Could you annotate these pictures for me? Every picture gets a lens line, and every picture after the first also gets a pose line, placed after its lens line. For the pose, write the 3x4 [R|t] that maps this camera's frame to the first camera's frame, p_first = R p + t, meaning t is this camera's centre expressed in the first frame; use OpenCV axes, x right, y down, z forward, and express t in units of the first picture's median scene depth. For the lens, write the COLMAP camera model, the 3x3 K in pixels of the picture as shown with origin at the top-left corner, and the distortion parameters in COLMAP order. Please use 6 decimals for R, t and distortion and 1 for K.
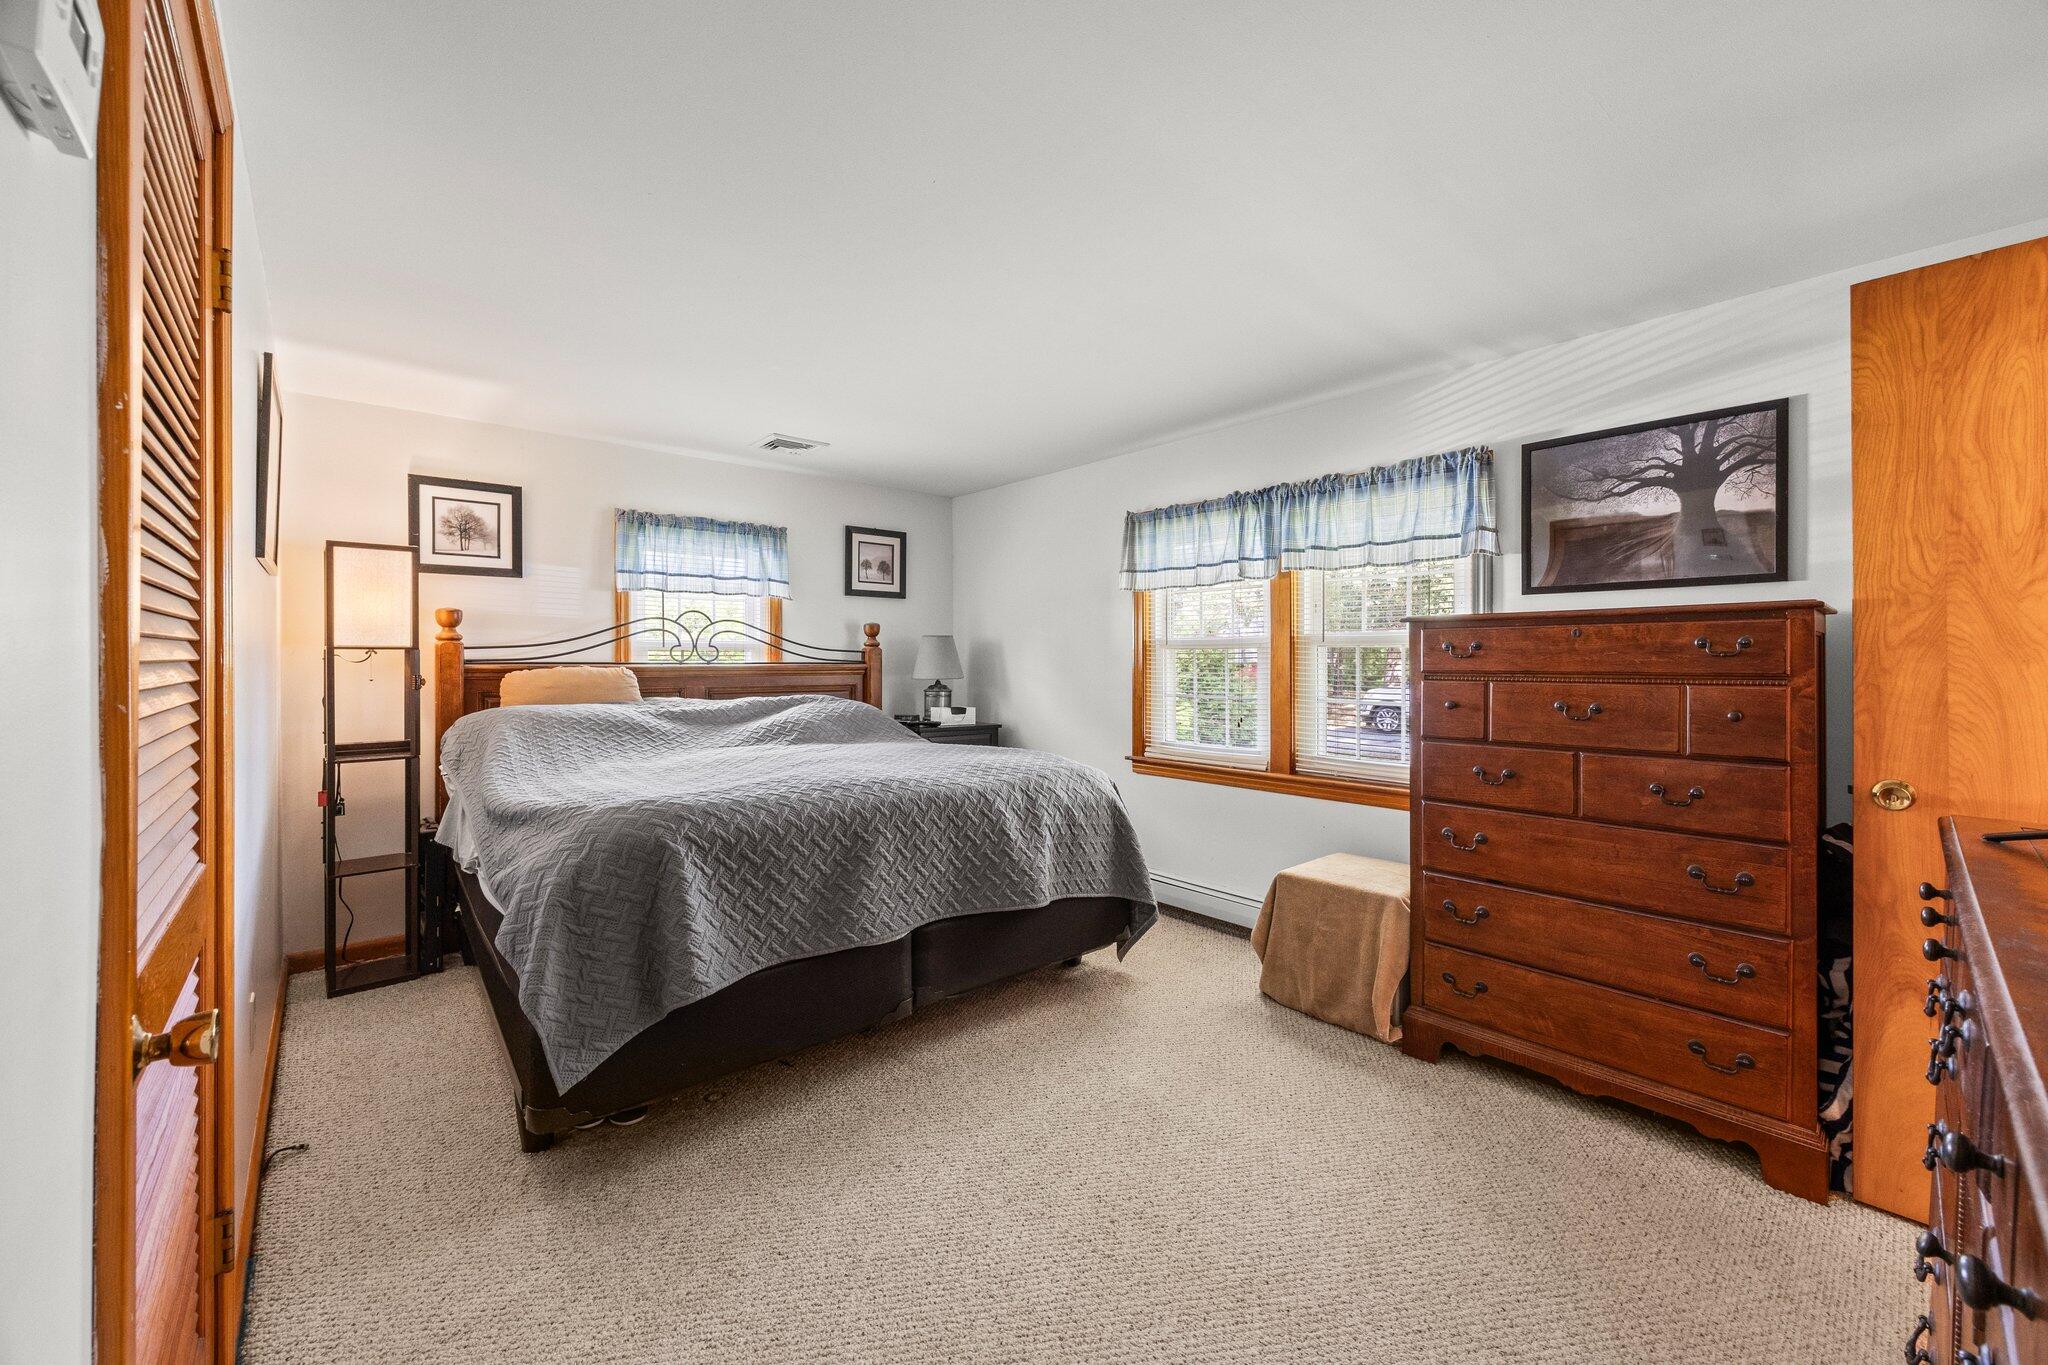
lens RADIAL K [[787.1, 0, 1024.9], [0, 787.1, 665.0], [0, 0, 1]] dist [-0.001284, -0.000572]
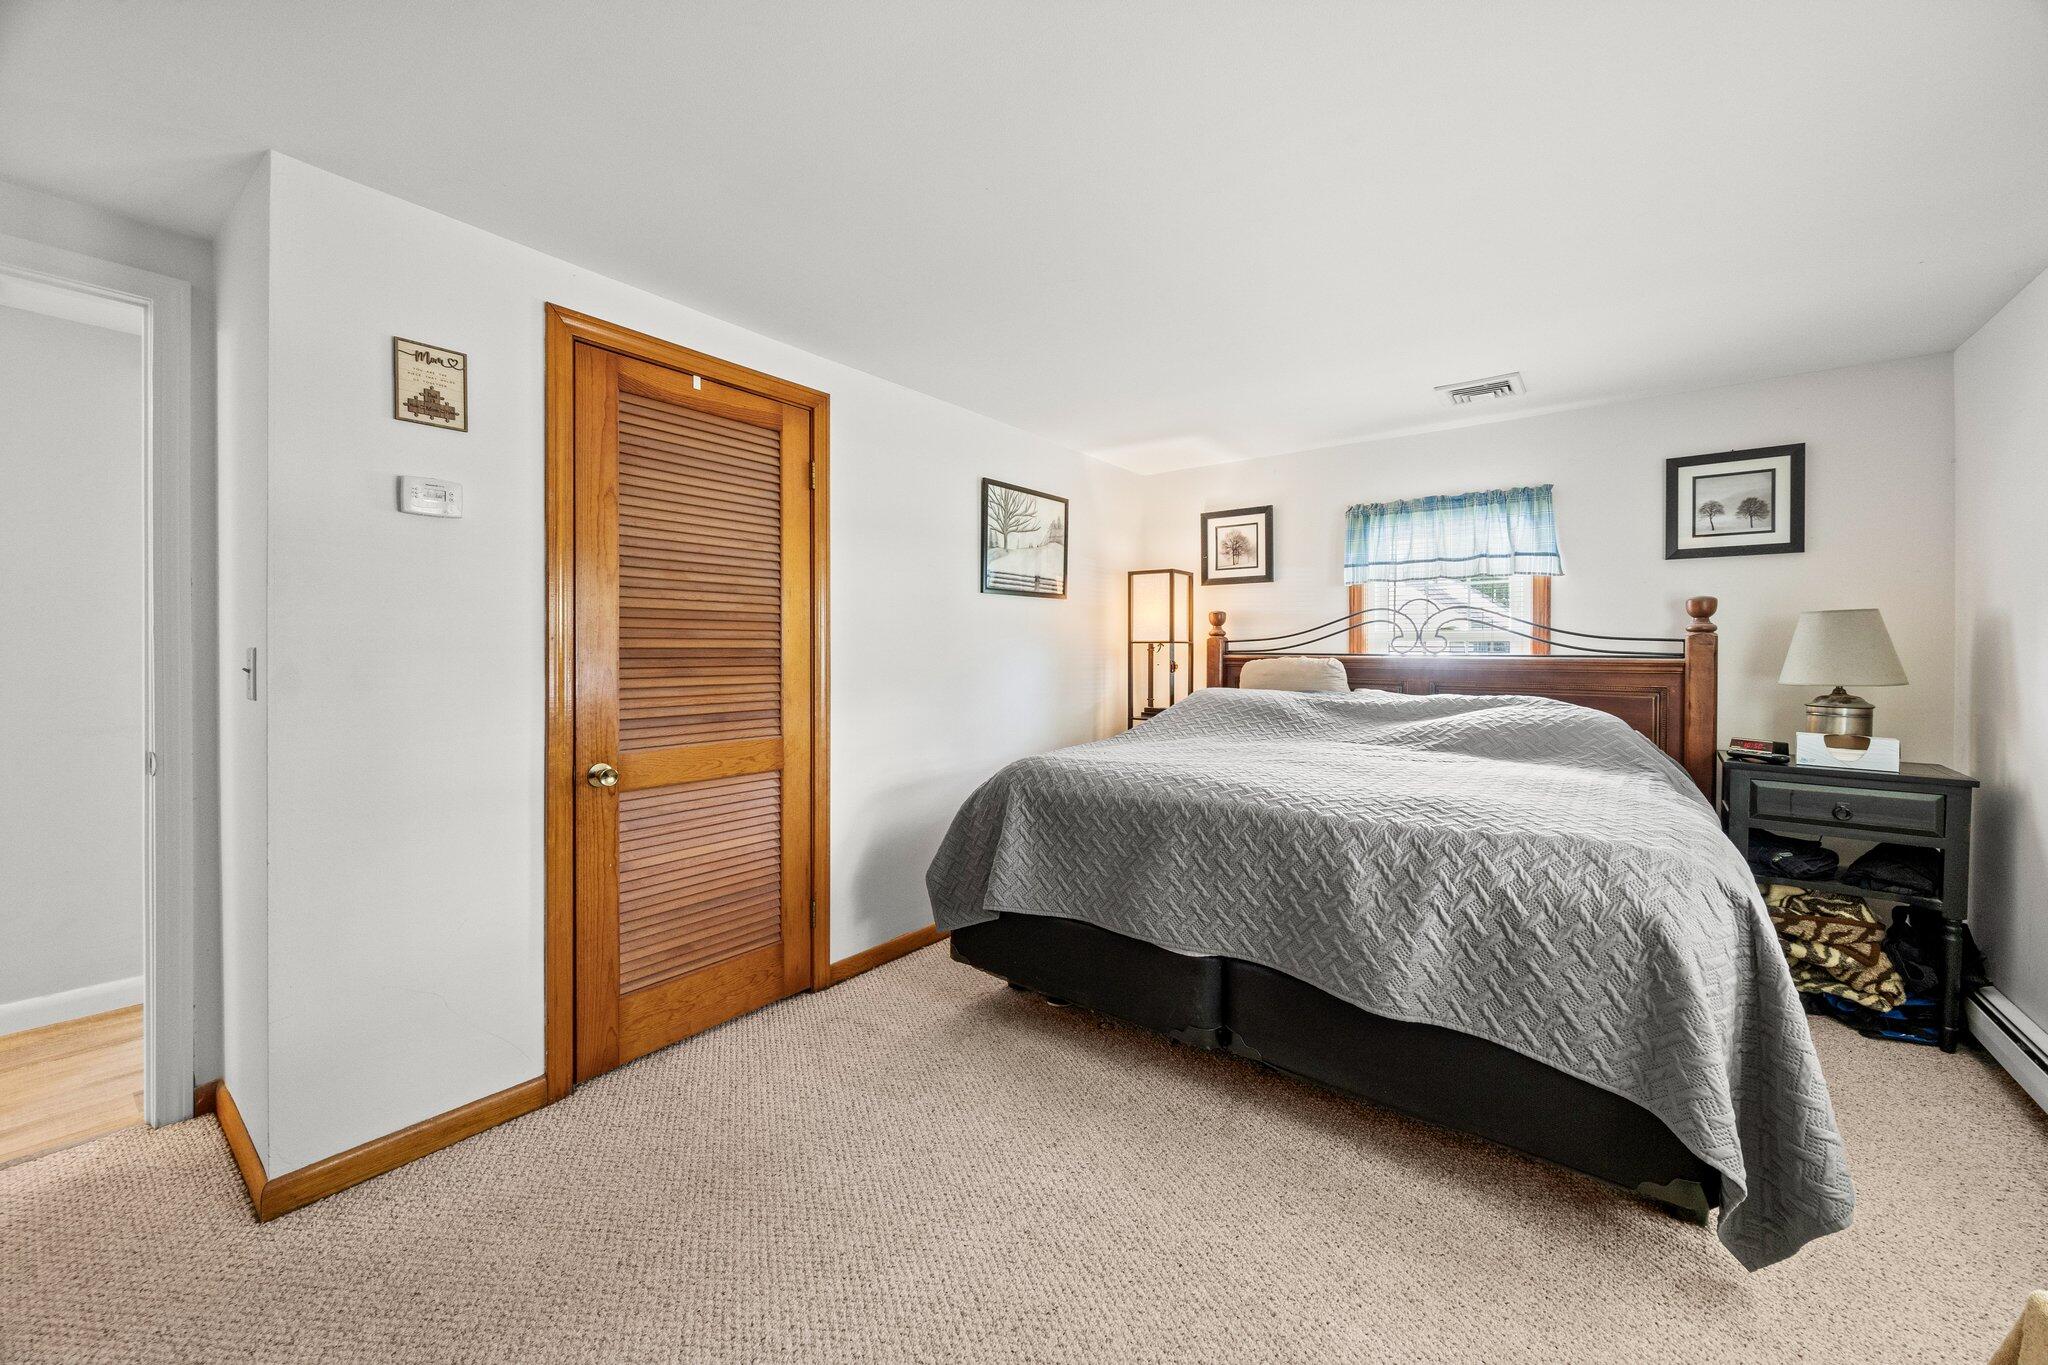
lens RADIAL K [[787.1, 0, 1049.2], [0, 787.1, 656.8], [0, 0, 1]] dist [-0.001284, -0.000572]
pose [[0.204098, 0.008697, -0.978912, 0.483121], [-0.009345, 0.999932, 0.006936, -0.002370], [0.978906, 0.007732, 0.204165, 0.451797]]
